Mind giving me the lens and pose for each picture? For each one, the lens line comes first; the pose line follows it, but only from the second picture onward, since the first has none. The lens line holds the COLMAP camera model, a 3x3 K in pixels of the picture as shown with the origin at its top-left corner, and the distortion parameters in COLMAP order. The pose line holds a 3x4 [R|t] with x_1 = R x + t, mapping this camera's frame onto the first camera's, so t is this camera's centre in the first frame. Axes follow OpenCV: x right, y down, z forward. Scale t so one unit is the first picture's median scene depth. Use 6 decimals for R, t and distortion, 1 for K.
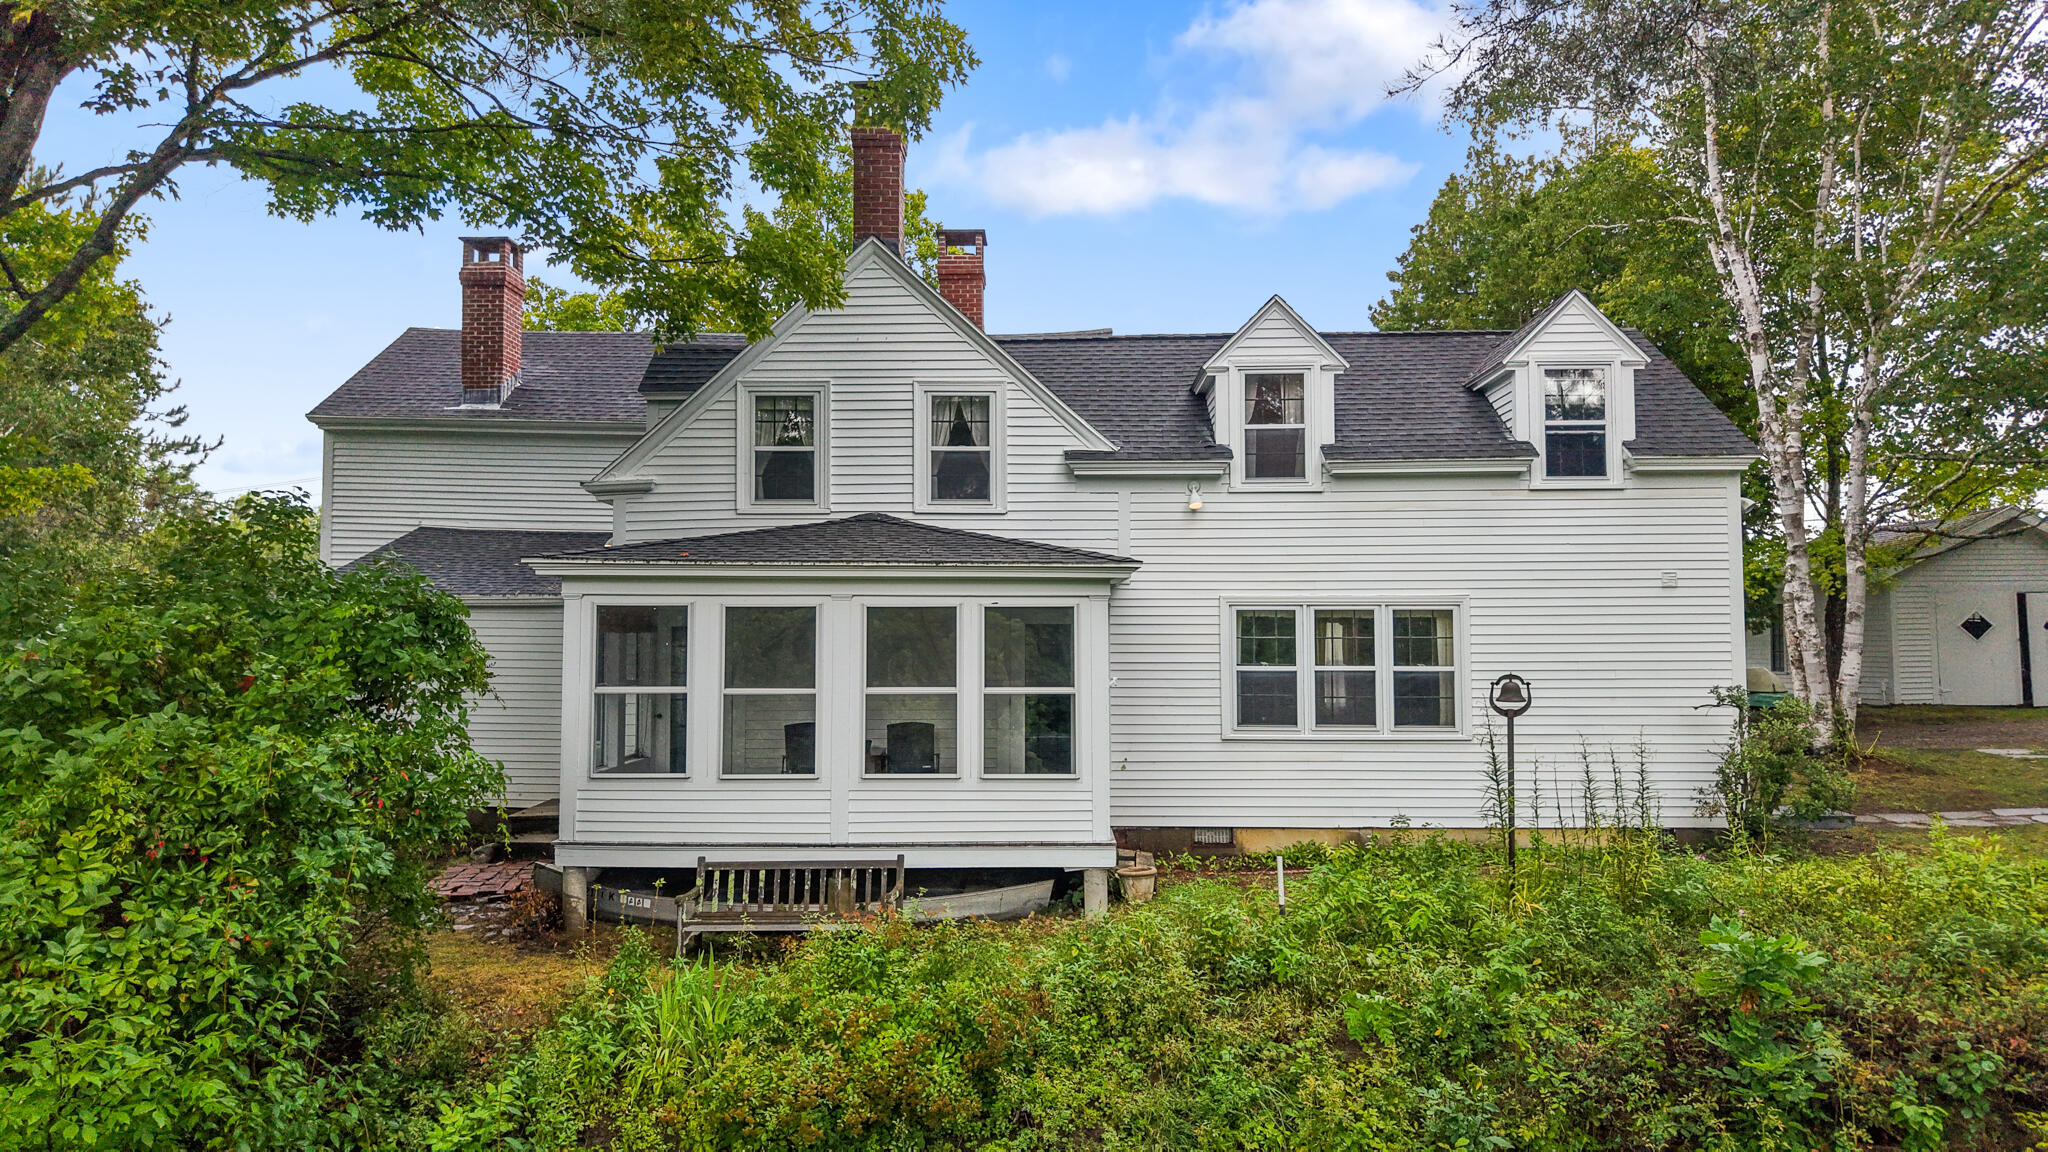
lens RADIAL K [[1386.9, 0, 1024.0], [0, 1386.9, 576.0], [0, 0, 1]] dist [0.001813, -0.000682]
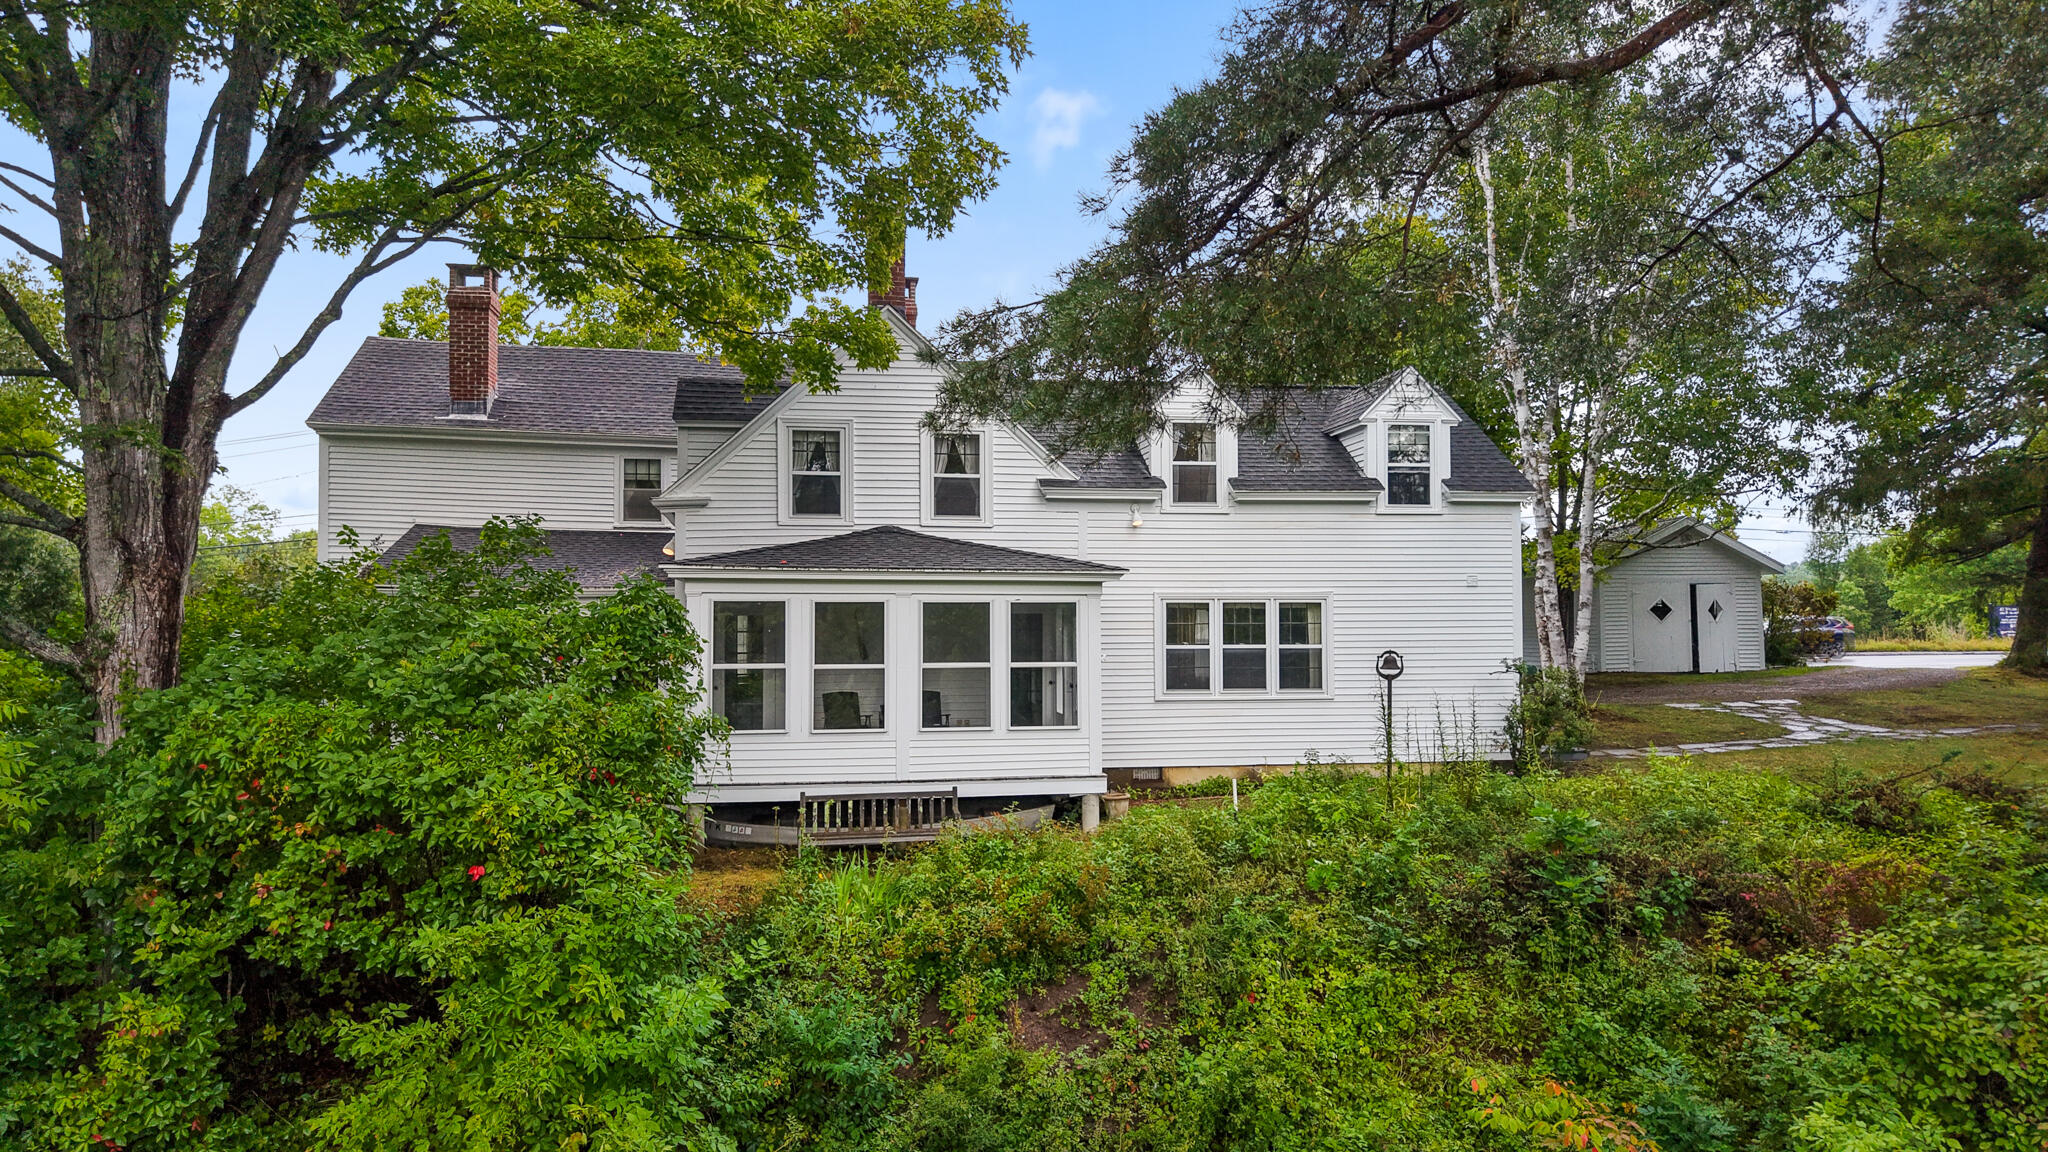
lens RADIAL K [[1384.3, 0, 1025.0], [0, 1384.3, 594.4], [0, 0, 1]] dist [0.006964, -0.000525]
pose [[0.983639, 0.001835, 0.180139, -0.215576], [-0.007217, 0.999547, 0.029227, -0.020756], [-0.180004, -0.030049, 0.983207, -0.267903]]
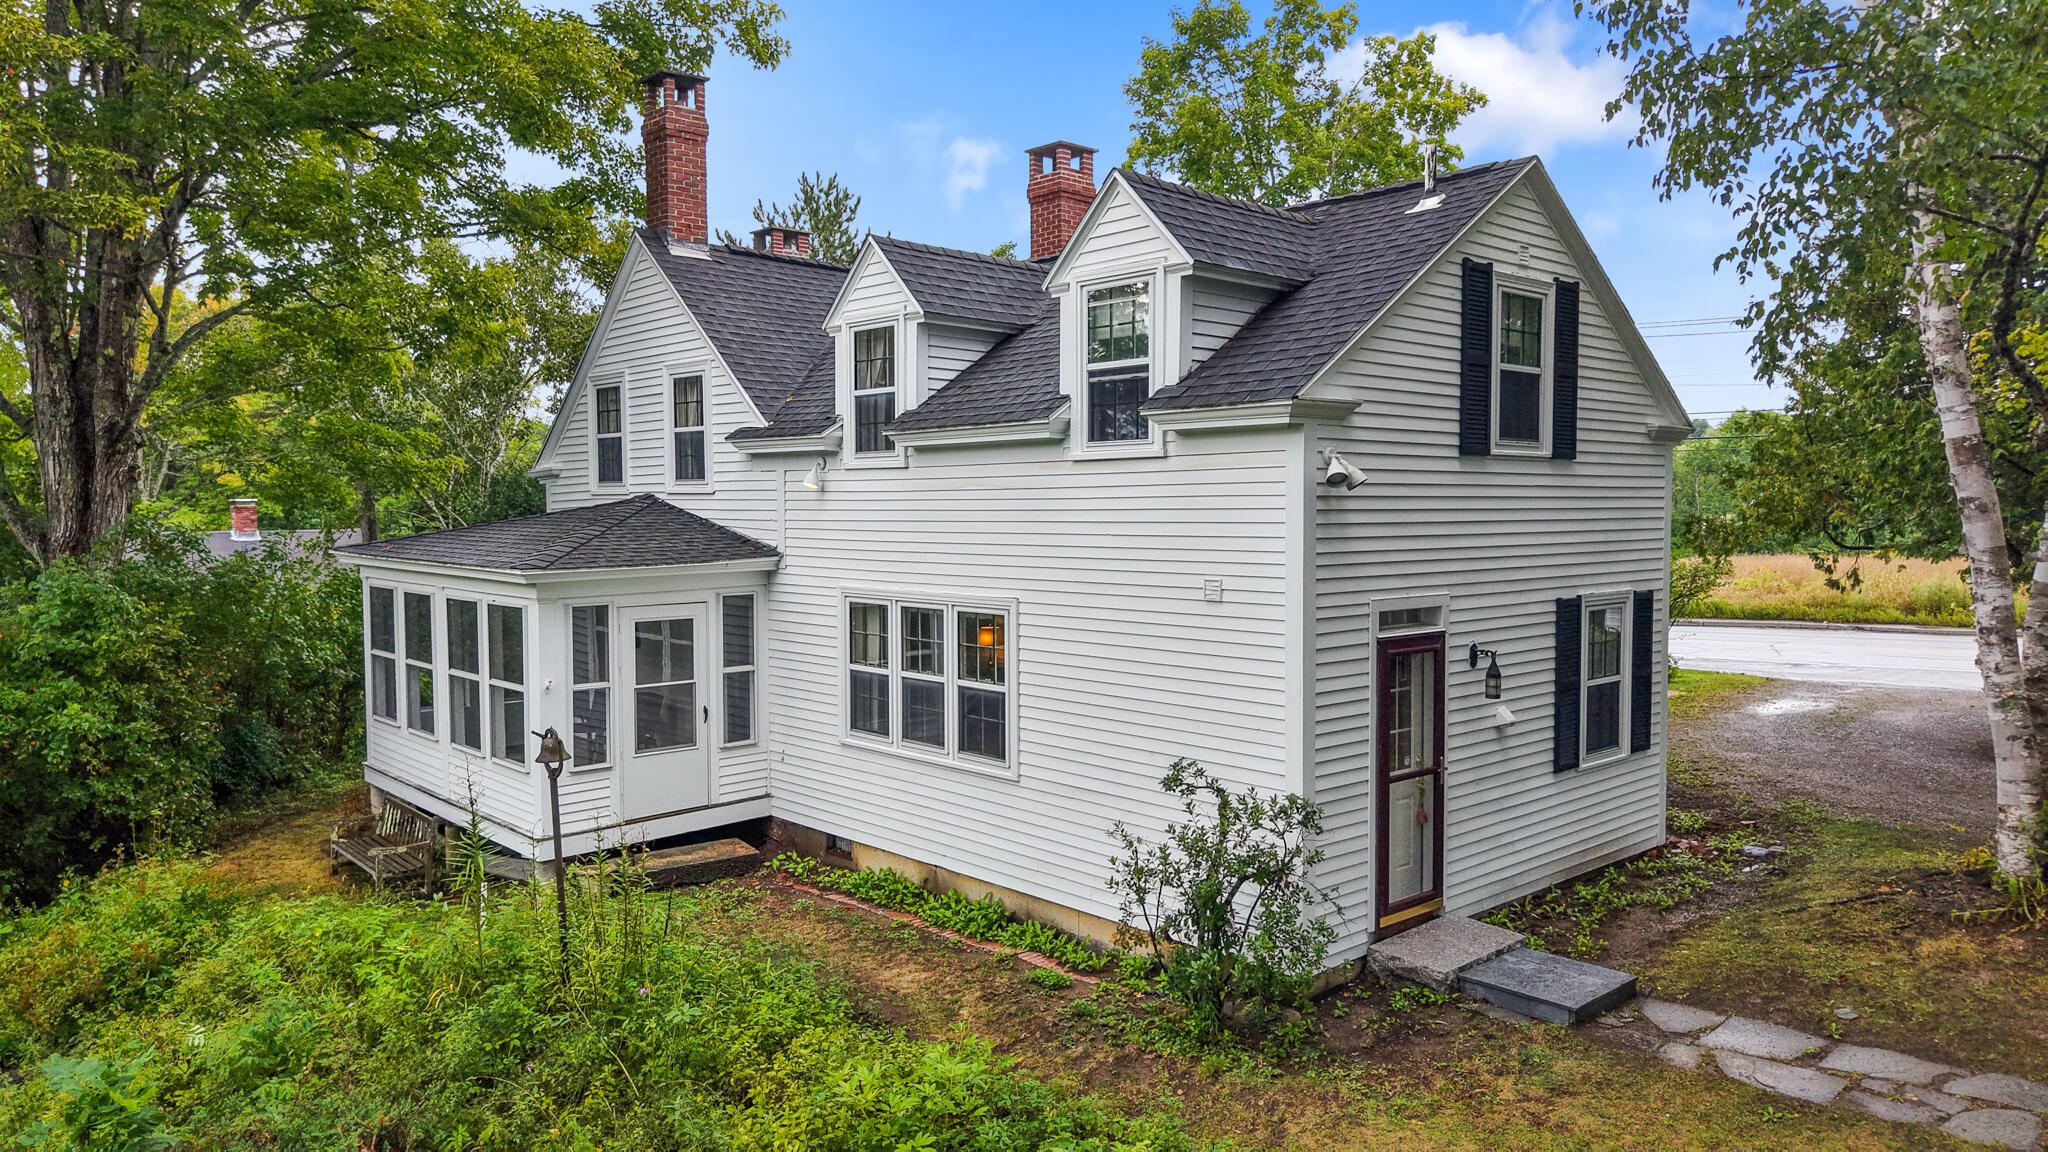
lens RADIAL K [[1386.9, 0, 1024.0], [0, 1386.9, 576.0], [0, 0, 1]] dist [0.001813, -0.000682]
pose [[0.695608, 0.037301, -0.717452, 0.879219], [0.043582, 0.994621, 0.093967, -0.071441], [0.717098, -0.096632, 0.690241, 0.465694]]
